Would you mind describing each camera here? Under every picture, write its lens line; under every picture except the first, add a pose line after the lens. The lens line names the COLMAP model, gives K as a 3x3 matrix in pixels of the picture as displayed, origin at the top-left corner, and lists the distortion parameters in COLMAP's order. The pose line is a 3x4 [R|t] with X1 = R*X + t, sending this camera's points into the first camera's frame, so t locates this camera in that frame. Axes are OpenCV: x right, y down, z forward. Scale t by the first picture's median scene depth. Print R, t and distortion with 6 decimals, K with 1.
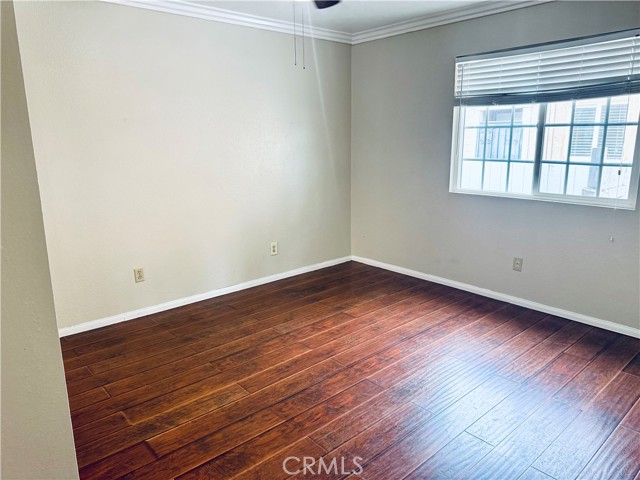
lens RADIAL K [[452.0, 0, 318.0], [0, 452.0, 239.2], [0, 0, 1]] dist [0.023180, -0.043741]
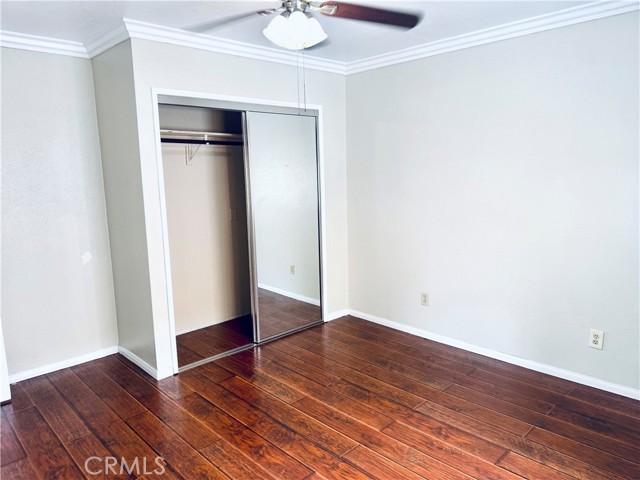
lens RADIAL K [[452.0, 0, 317.8], [0, 452.0, 239.0], [0, 0, 1]] dist [0.023180, -0.043741]
pose [[0.032100, 0.161687, -0.986320, 0.720631], [-0.200779, 0.967755, 0.152109, -0.194031], [0.979111, 0.193149, 0.063528, 0.738723]]
